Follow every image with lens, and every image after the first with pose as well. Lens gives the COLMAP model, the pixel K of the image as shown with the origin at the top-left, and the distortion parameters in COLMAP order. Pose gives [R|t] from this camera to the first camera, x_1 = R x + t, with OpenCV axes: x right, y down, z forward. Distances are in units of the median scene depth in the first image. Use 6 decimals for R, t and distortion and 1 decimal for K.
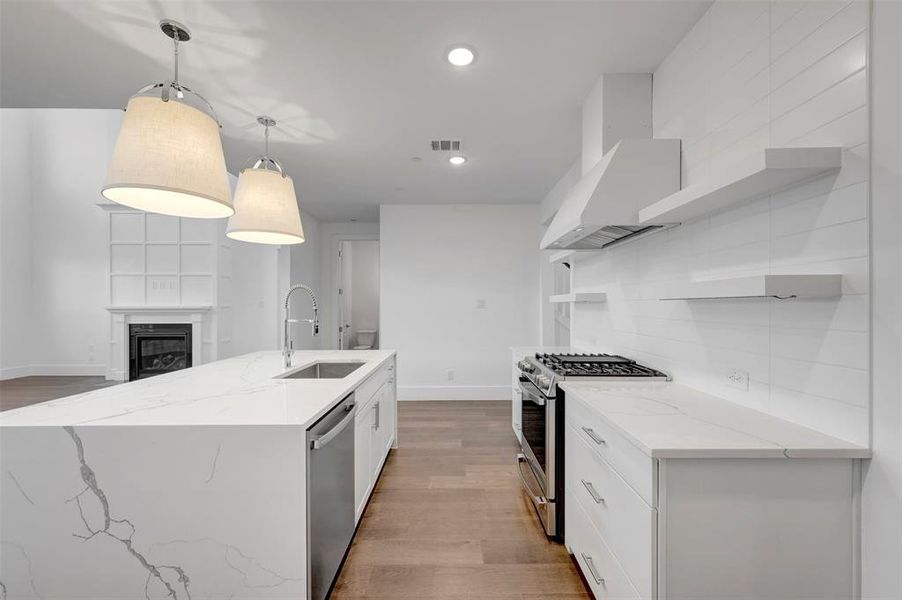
lens RADIAL K [[357.7, 0, 458.6], [0, 357.7, 305.8], [0, 0, 1]] dist [-0.000579, 0.000569]
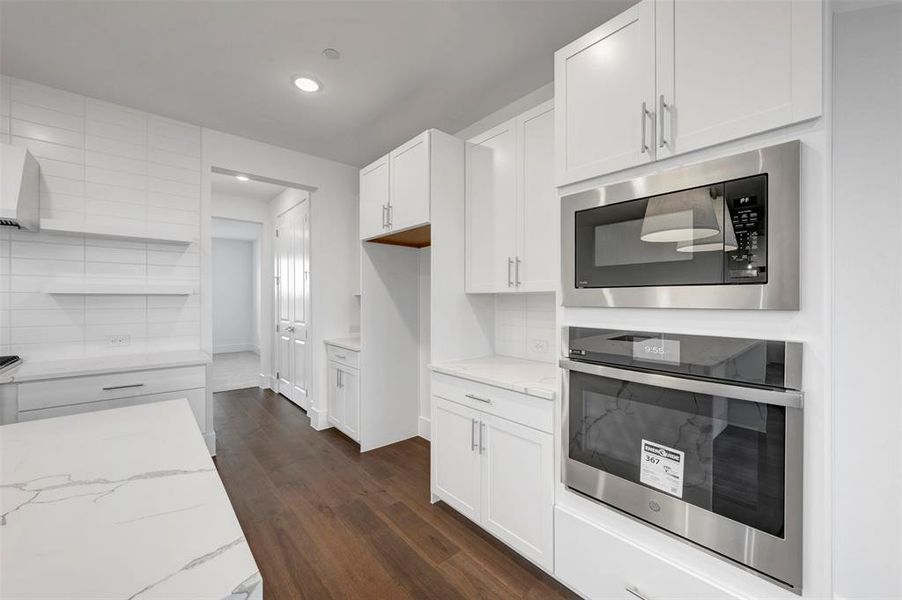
lens RADIAL K [[357.7, 0, 456.4], [0, 357.7, 300.7], [0, 0, 1]] dist [-0.000579, 0.000569]
pose [[-0.644650, -0.003884, 0.764468, -0.779711], [0.000059, 0.999987, 0.005131, -0.000033], [-0.764478, 0.003353, -0.644641, 0.444081]]
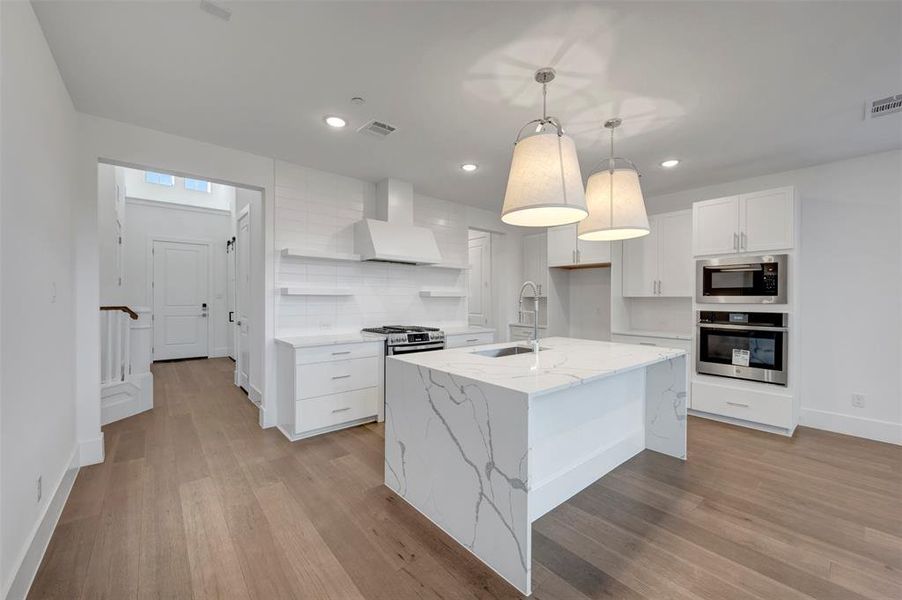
lens RADIAL K [[357.7, 0, 452.2], [0, 357.7, 301.2], [0, 0, 1]] dist [-0.000579, 0.000569]
pose [[-0.630337, -0.008246, 0.776278, -0.940413], [-0.003357, 0.999963, 0.007896, -0.002999], [-0.776315, 0.002372, -0.630341, 1.515557]]
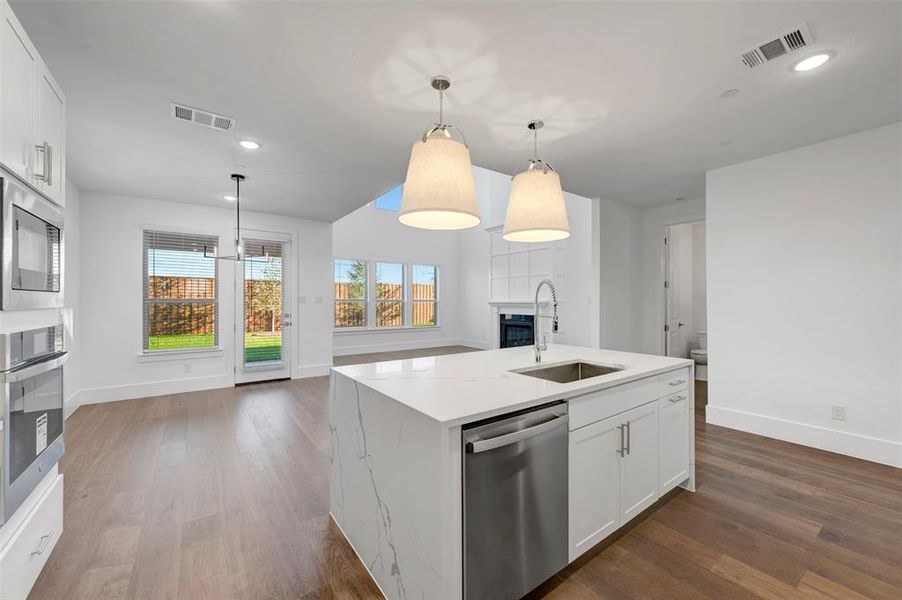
lens RADIAL K [[357.7, 0, 463.0], [0, 357.7, 299.4], [0, 0, 1]] dist [-0.000579, 0.000569]
pose [[0.590397, -0.002466, -0.807109, 0.163051], [-0.000471, 0.999994, -0.003399, -0.000737], [0.807113, 0.002387, 0.590392, 0.190810]]
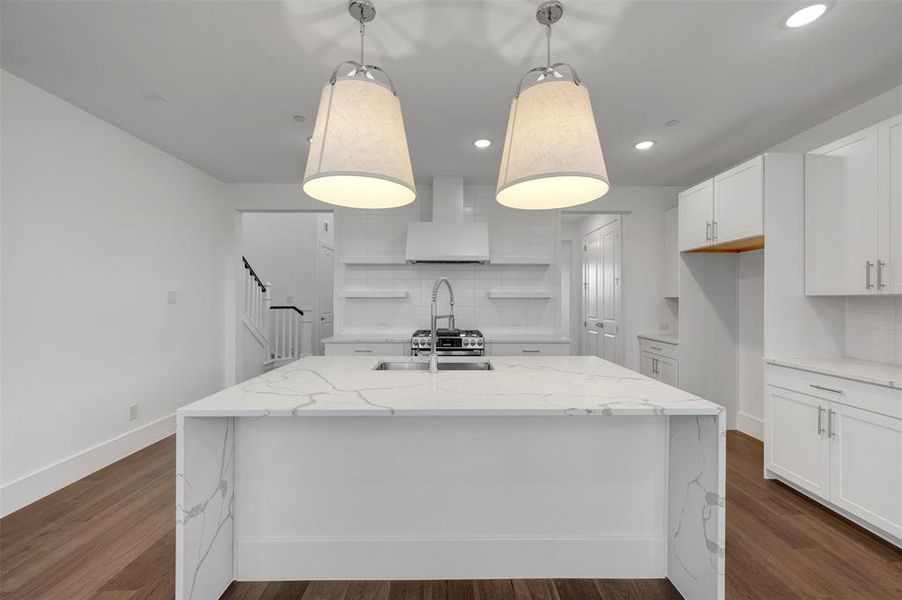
lens RADIAL K [[357.7, 0, 449.2], [0, 357.7, 300.3], [0, 0, 1]] dist [-0.000579, 0.000569]
pose [[0.017970, 0.000633, 0.999838, -1.051992], [-0.000287, 1.000000, -0.000628, -0.000200], [-0.999838, -0.000275, 0.017970, 0.749857]]
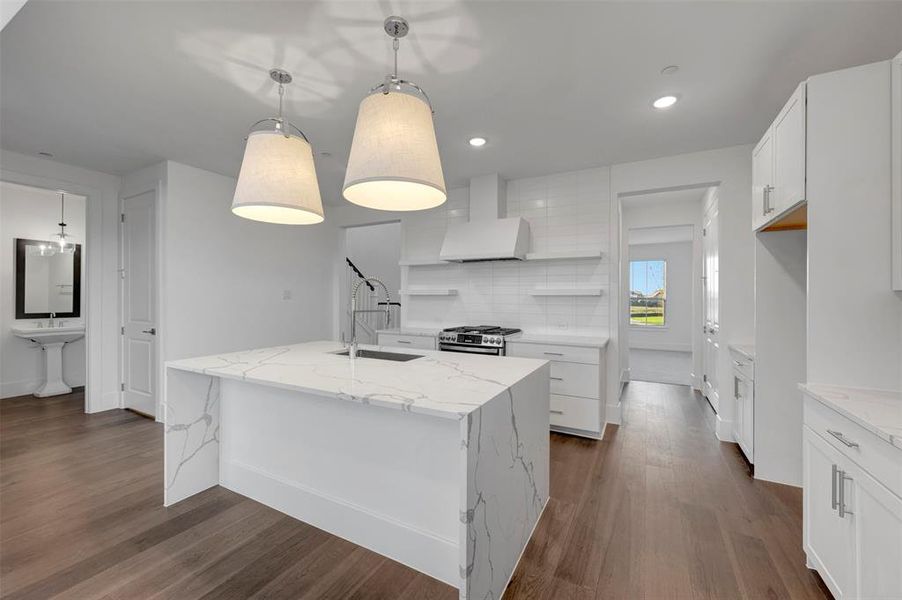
lens RADIAL K [[357.7, 0, 448.8], [0, 357.7, 296.7], [0, 0, 1]] dist [-0.000579, 0.000569]
pose [[0.494855, 0.007266, 0.868945, -0.960100], [-0.005204, 0.999972, -0.005398, 0.002683], [-0.868960, -0.001851, 0.494879, 0.217137]]
